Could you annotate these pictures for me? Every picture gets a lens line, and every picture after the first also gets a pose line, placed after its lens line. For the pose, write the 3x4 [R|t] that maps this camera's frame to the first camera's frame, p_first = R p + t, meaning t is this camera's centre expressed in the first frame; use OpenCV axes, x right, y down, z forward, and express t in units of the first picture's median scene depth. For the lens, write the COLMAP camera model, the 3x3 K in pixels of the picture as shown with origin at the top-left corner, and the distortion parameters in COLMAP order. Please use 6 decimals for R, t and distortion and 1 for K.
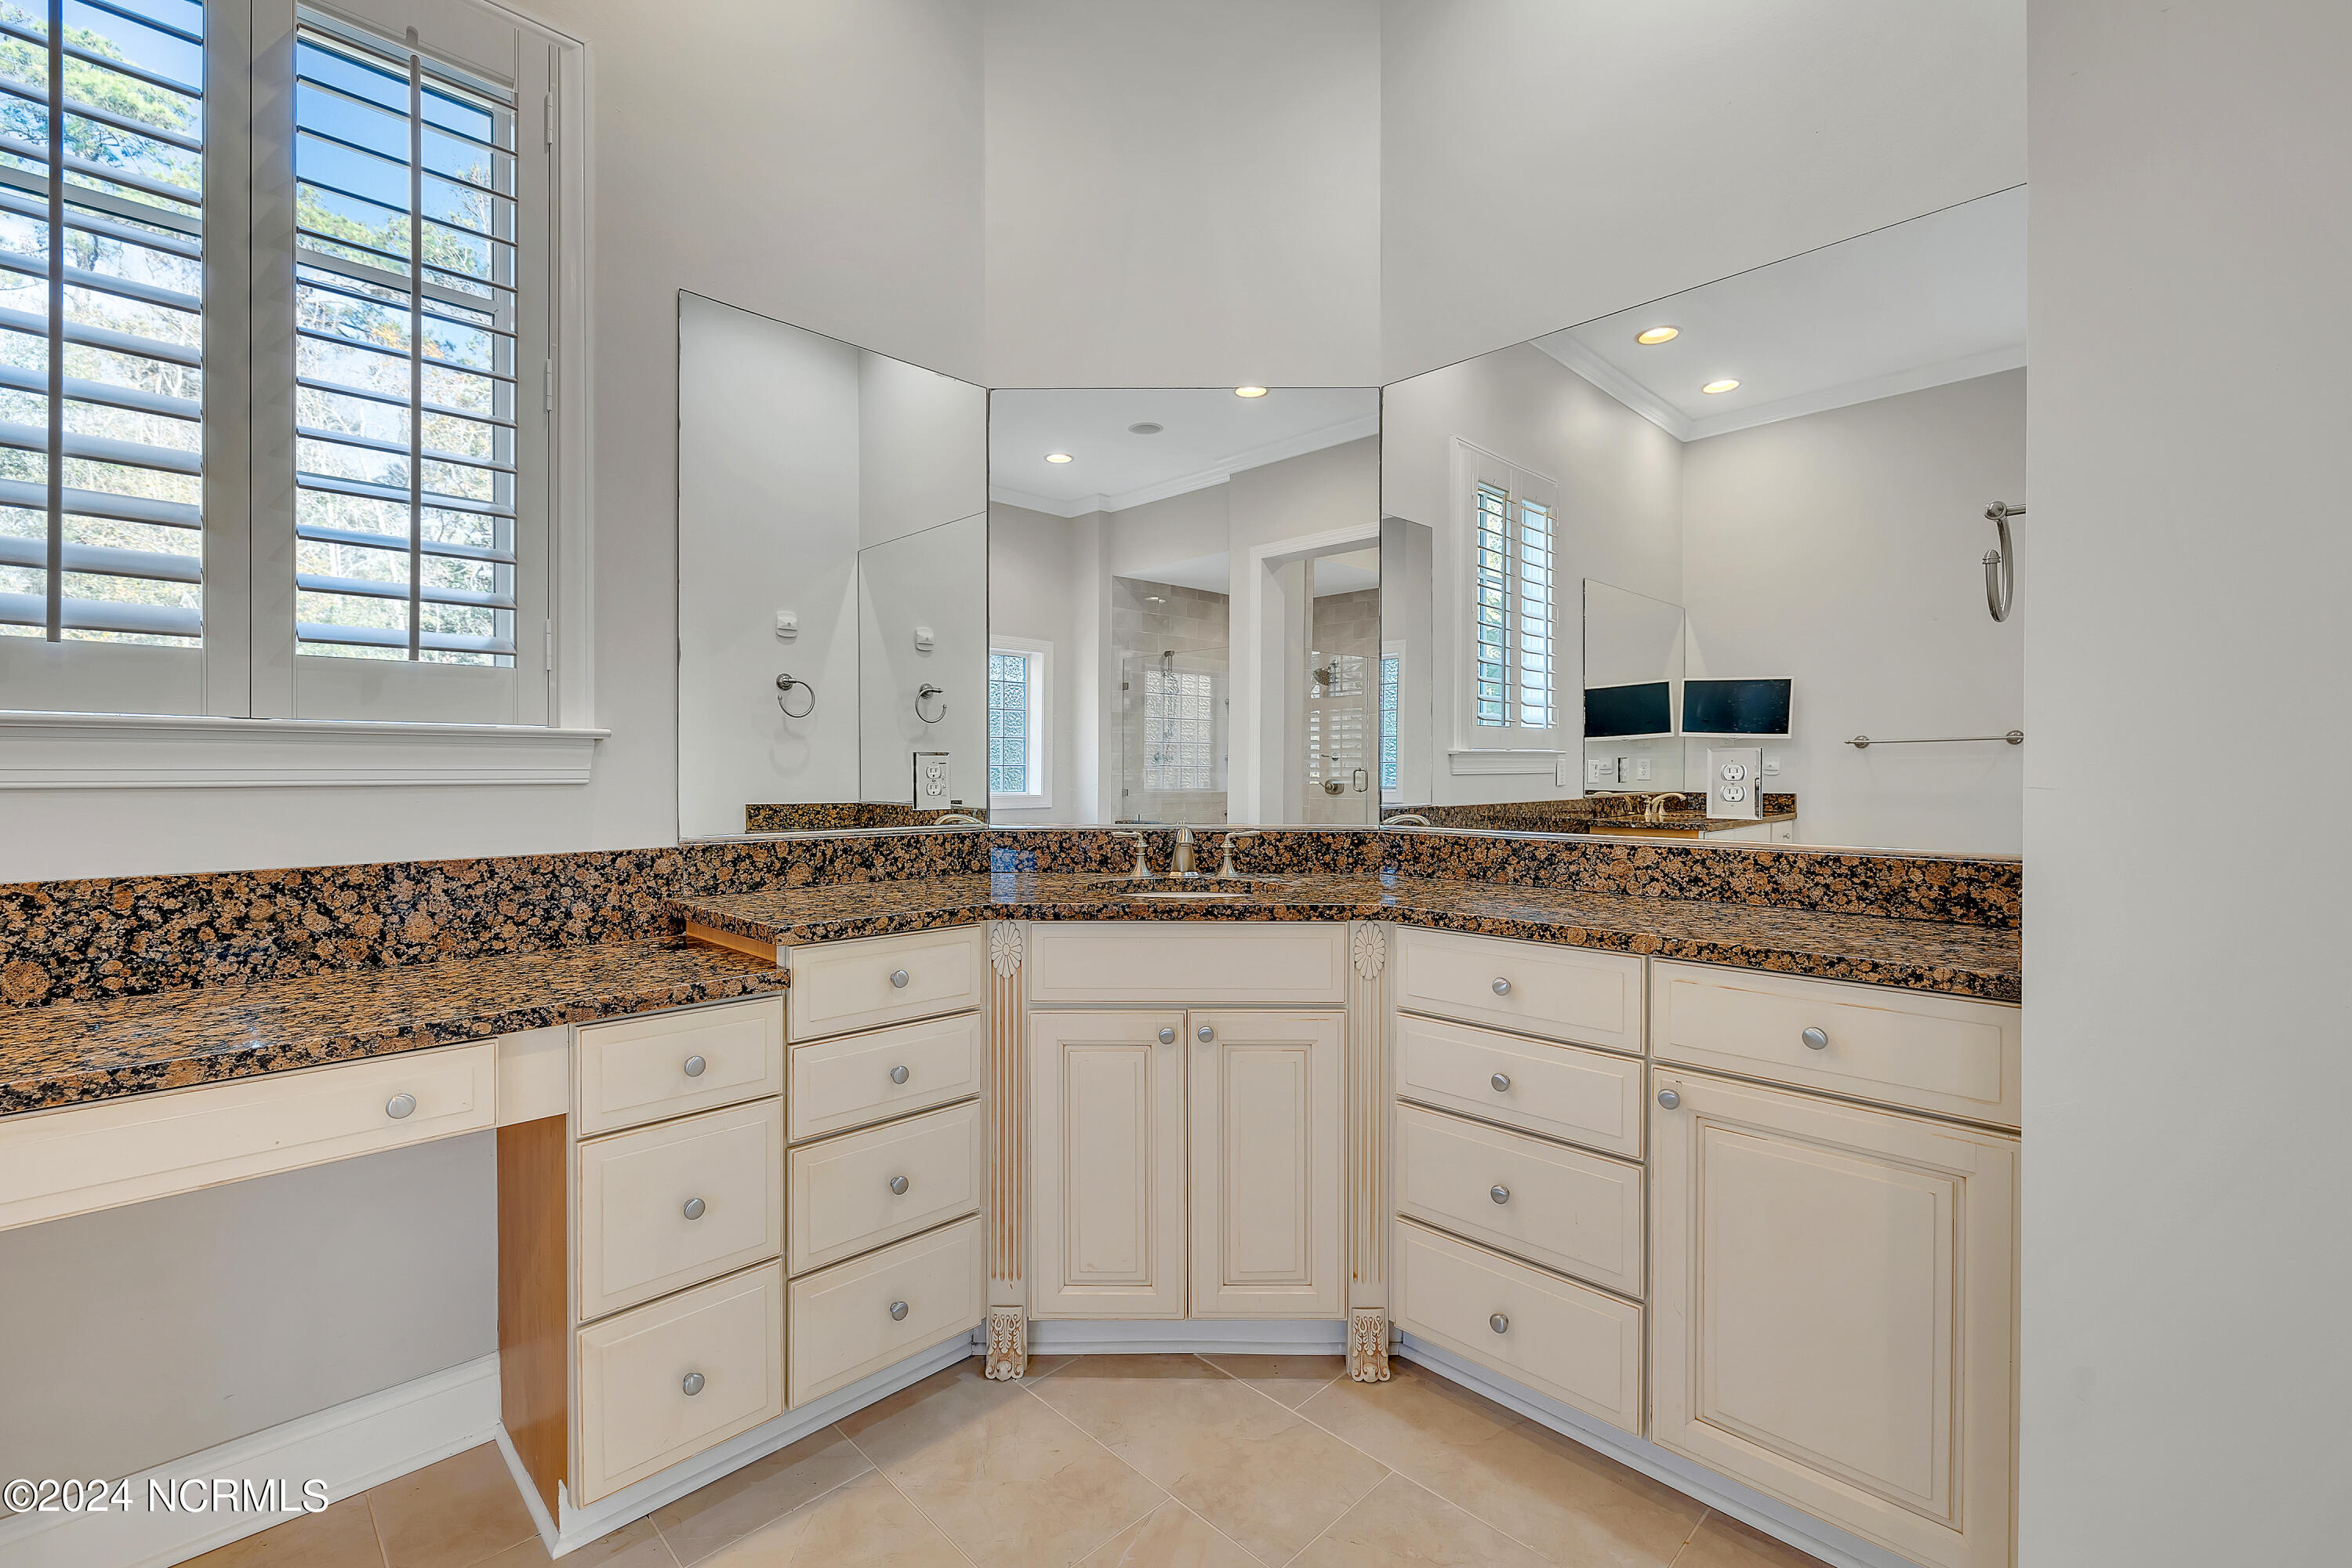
lens RADIAL K [[1012.0, 0, 1162.3], [0, 1012.0, 781.5], [0, 0, 1]] dist [-0.001980, -0.000365]
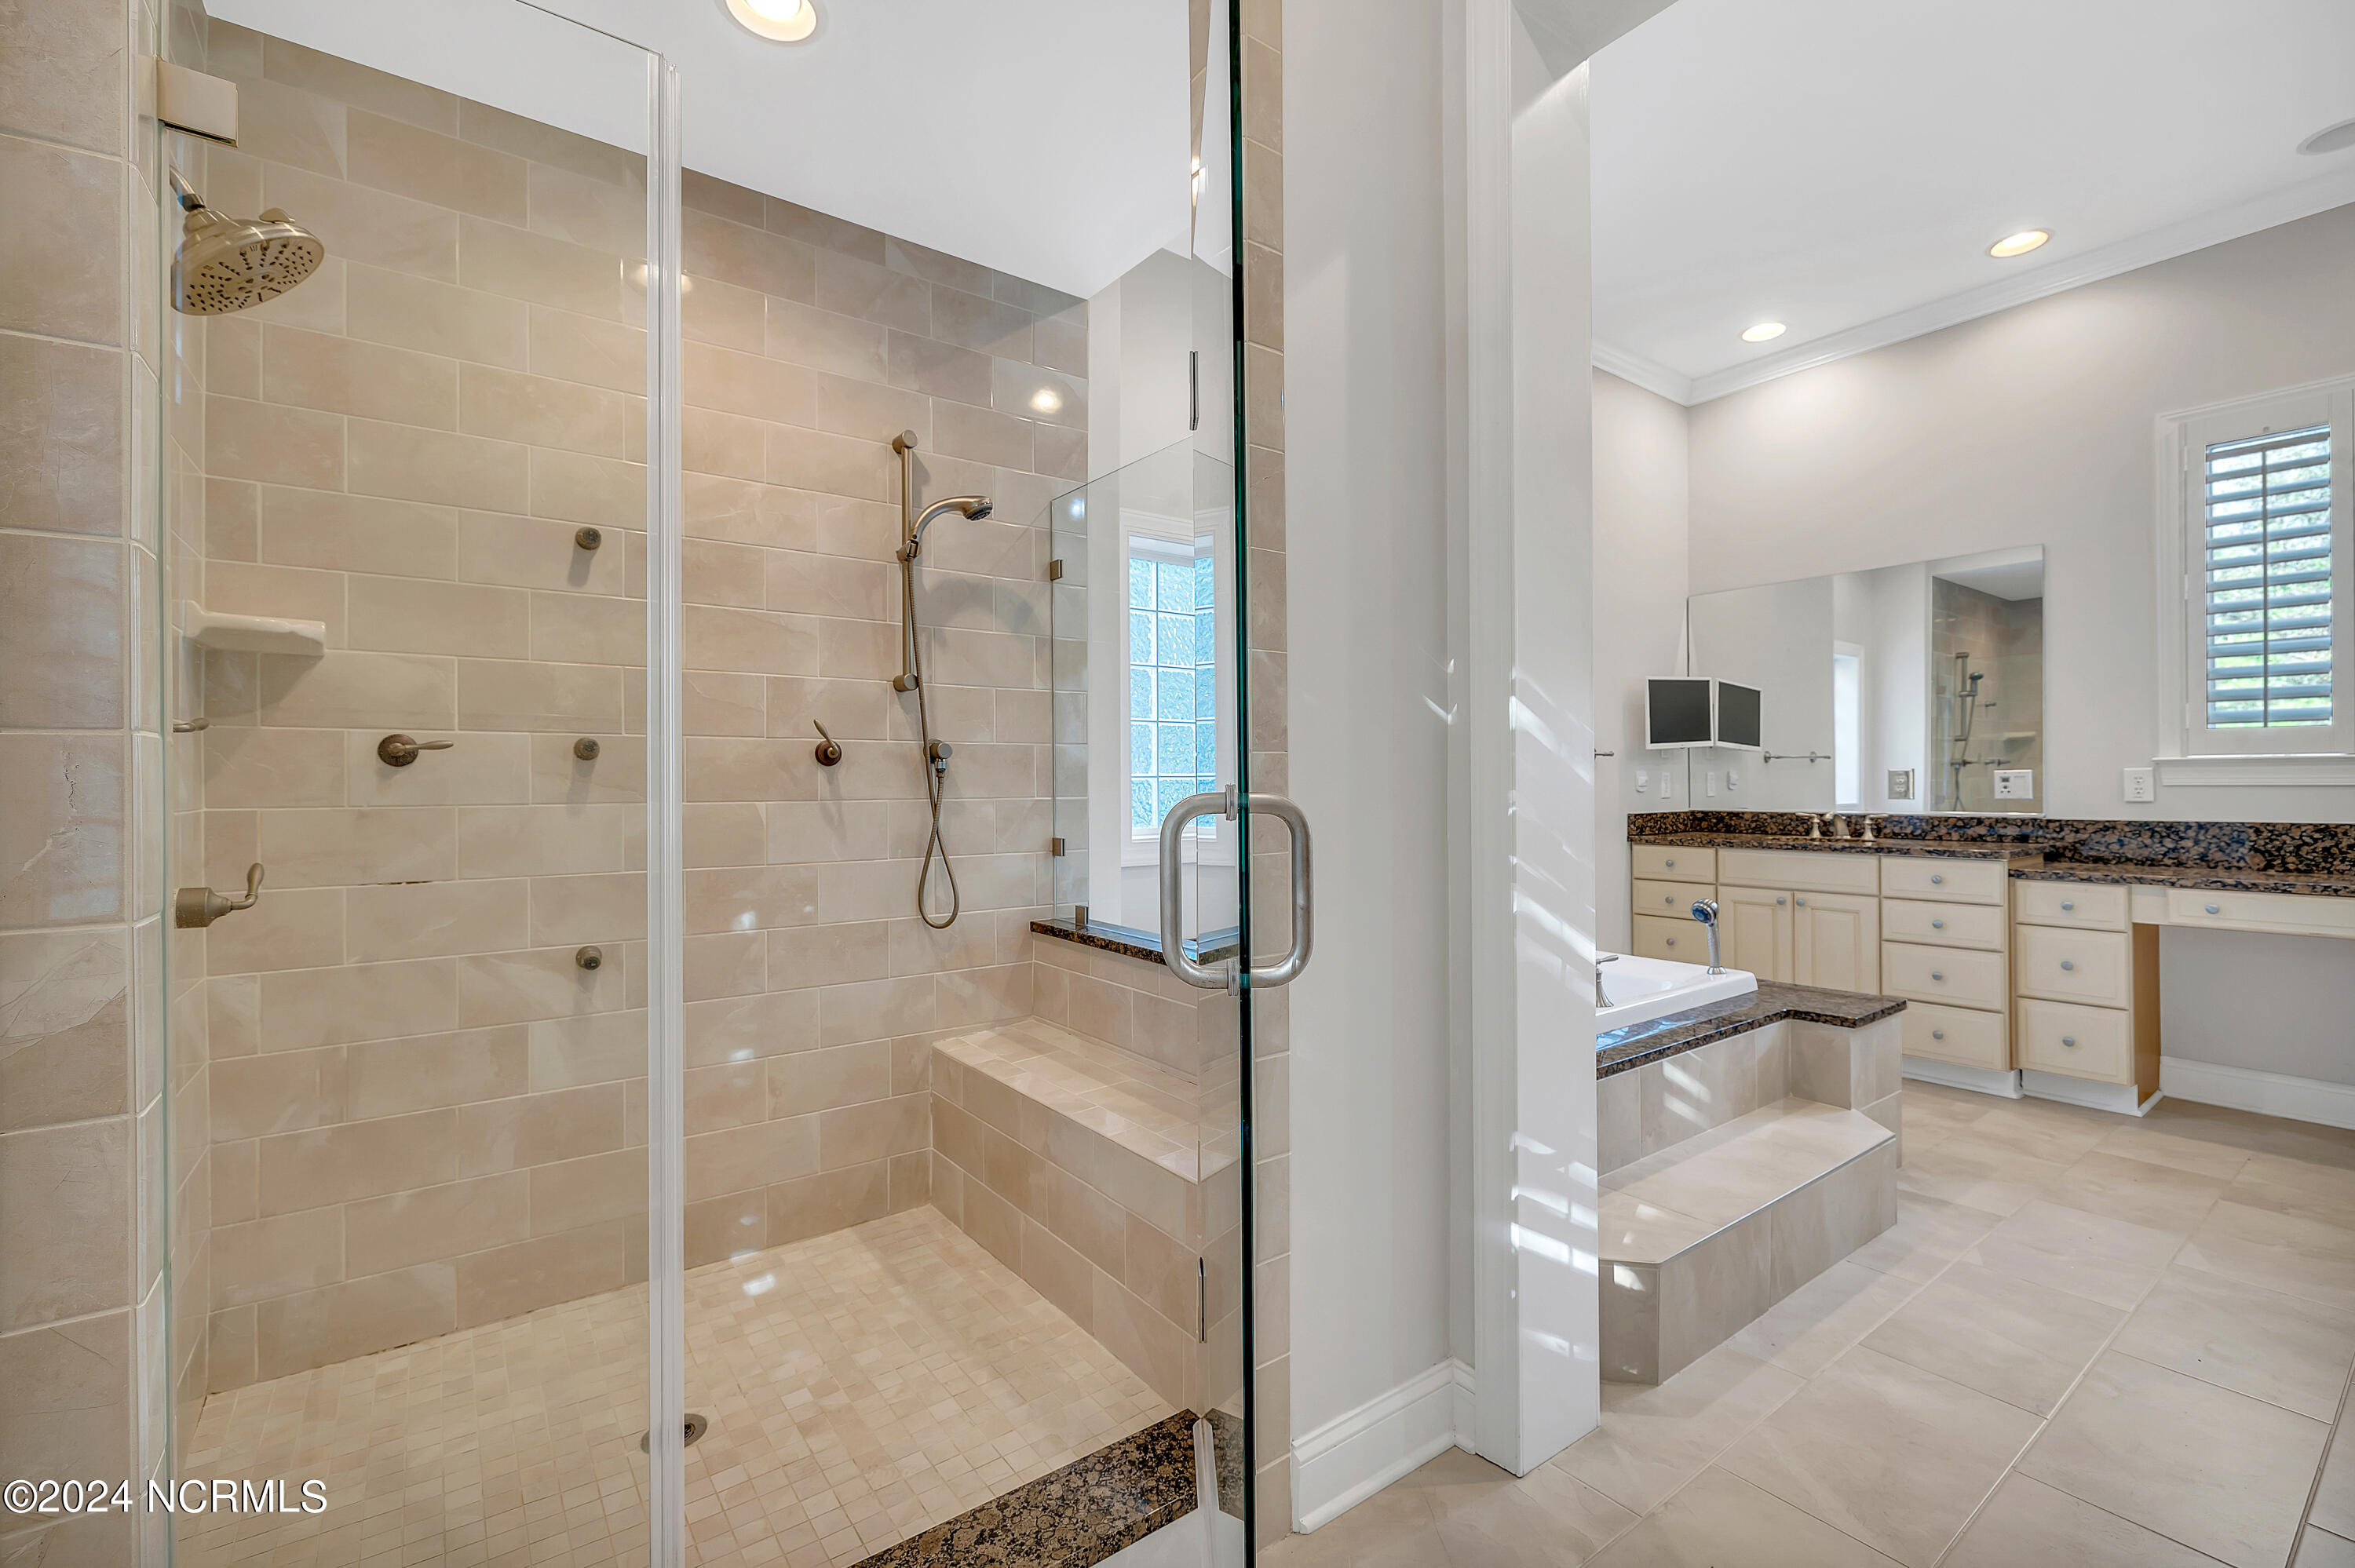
lens RADIAL K [[1013.2, 0, 1155.0], [0, 1013.2, 777.2], [0, 0, 1]] dist [-0.001980, -0.000365]
pose [[-0.149197, -0.005563, -0.988792, 1.371063], [-0.004052, 0.999979, -0.005014, 0.007581], [0.988799, 0.003258, -0.149216, -1.036933]]
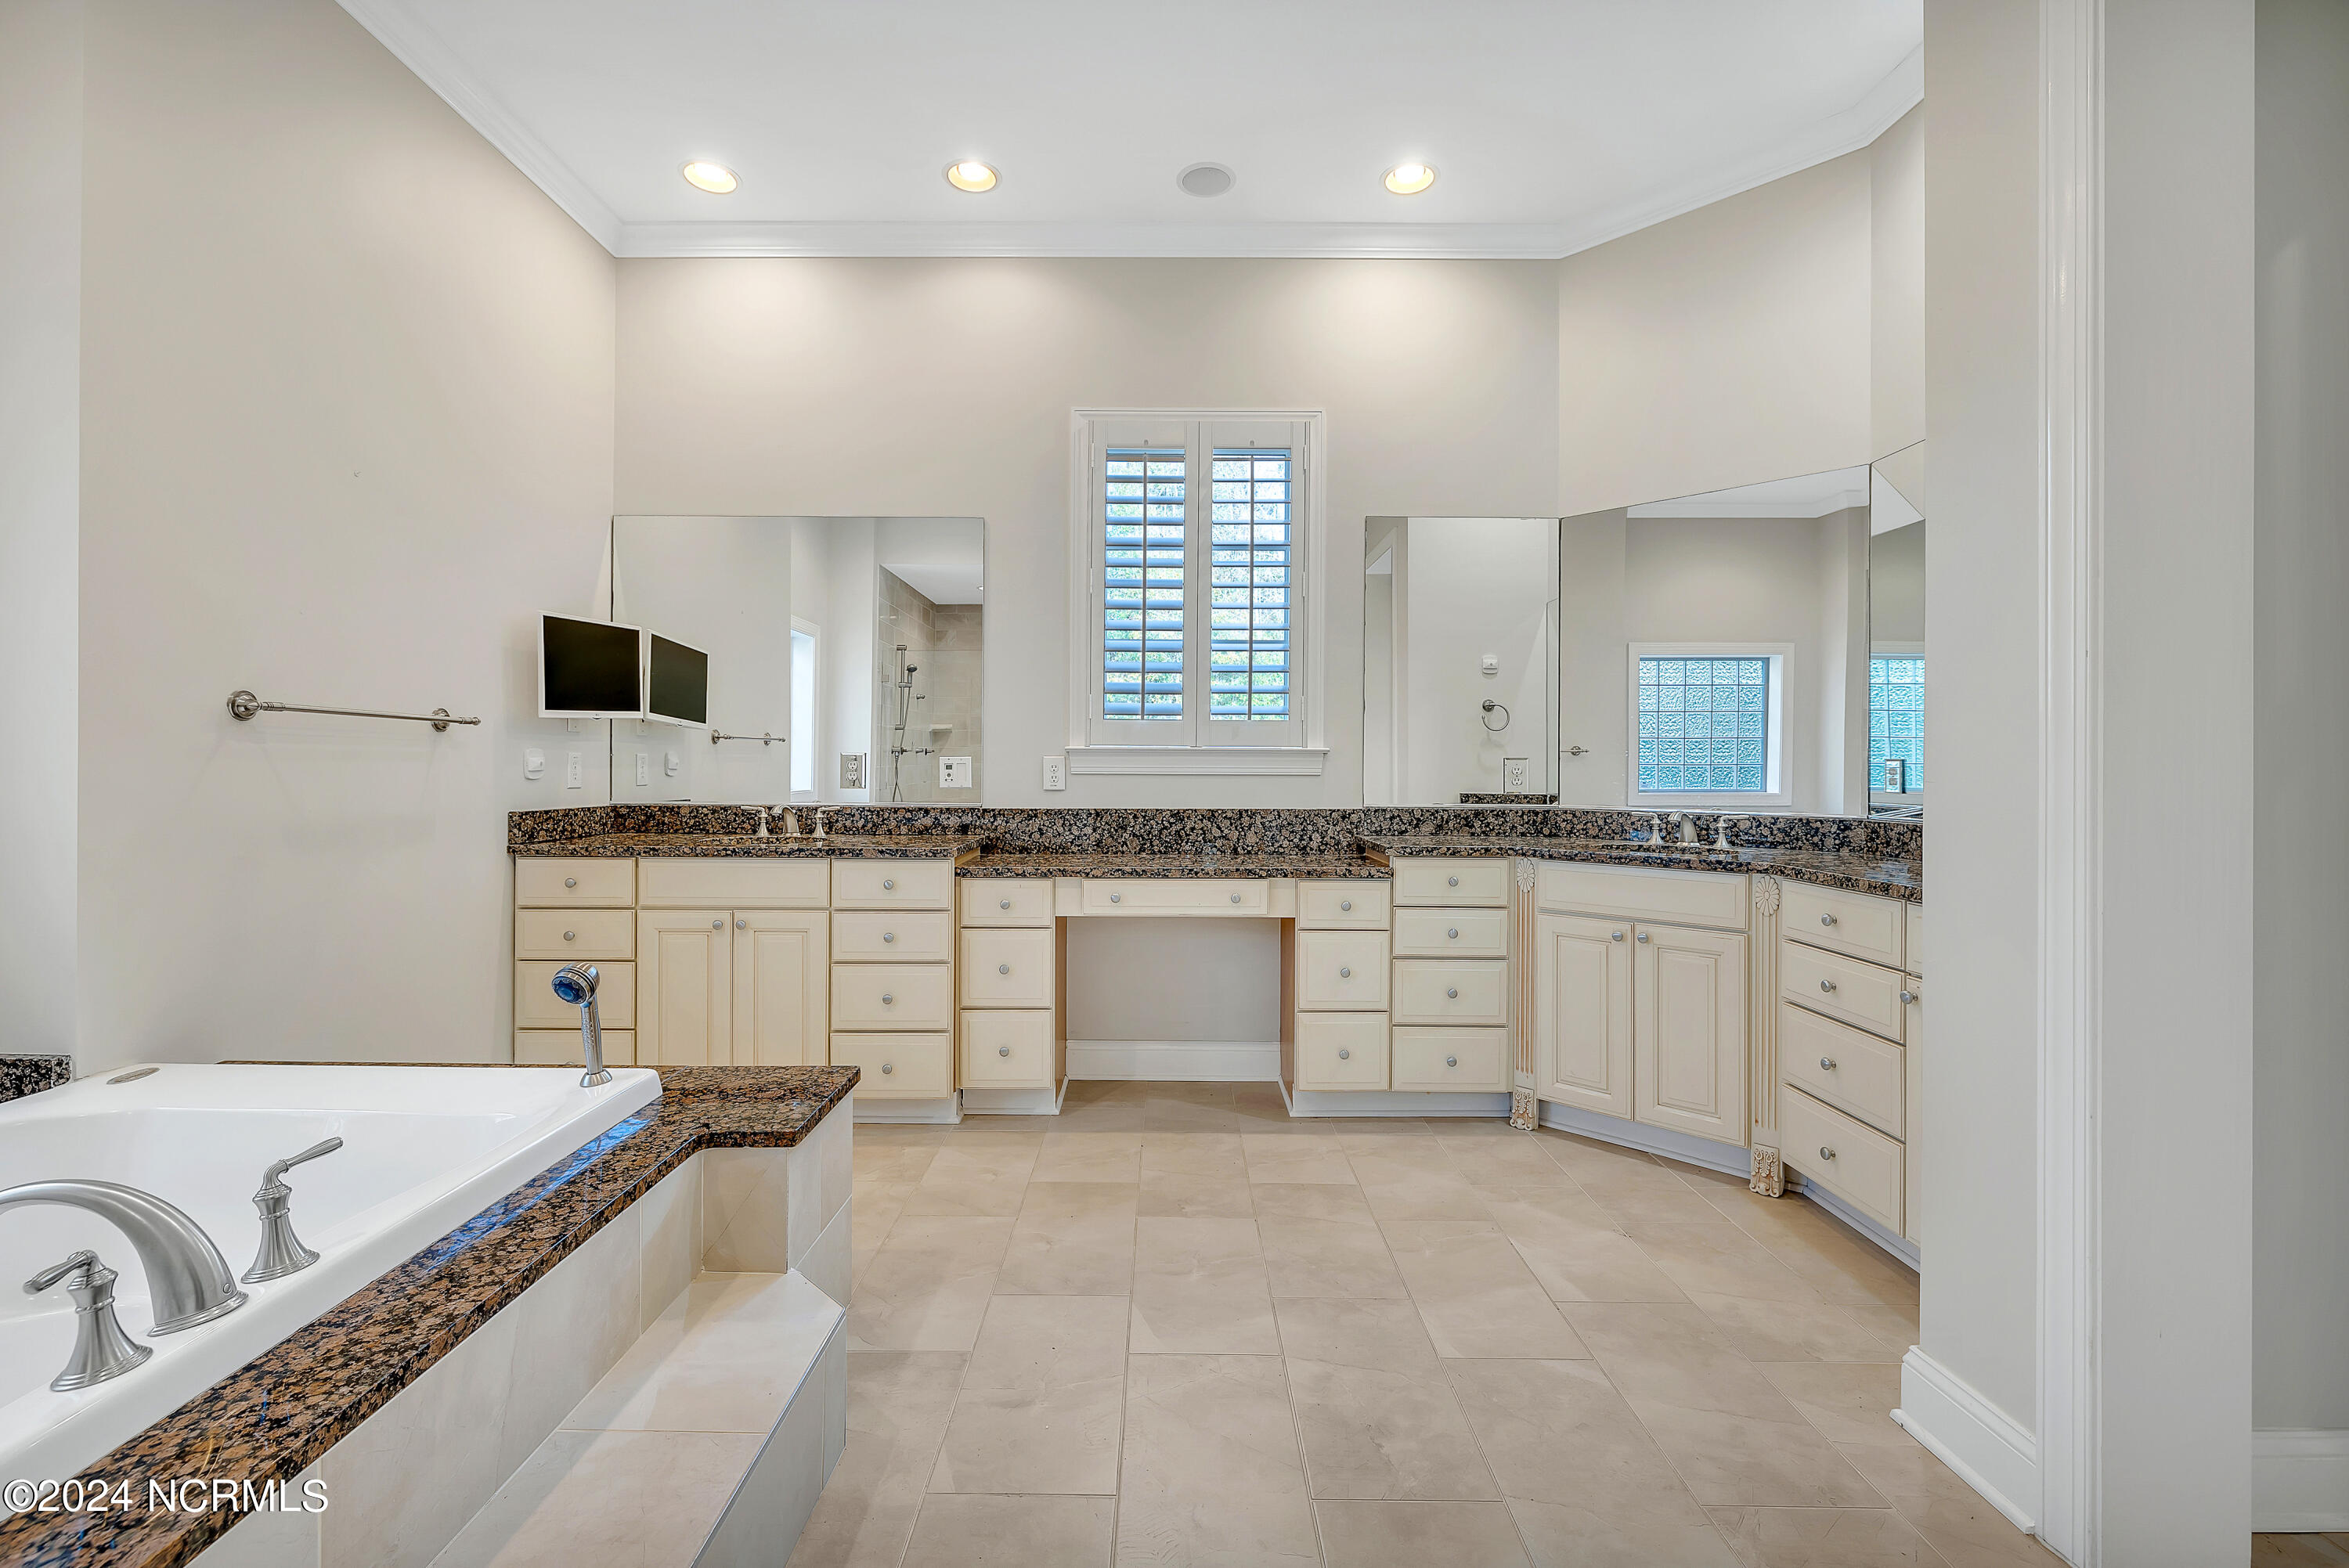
lens RADIAL K [[1010.6, 0, 1167.4], [0, 1010.6, 771.4], [0, 0, 1]] dist [-0.001980, -0.000365]
pose [[0.711704, 0.005878, -0.702455, 0.645969], [-0.012078, 0.999920, -0.003870, 0.006230], [0.702375, 0.011238, 0.711718, -0.666352]]
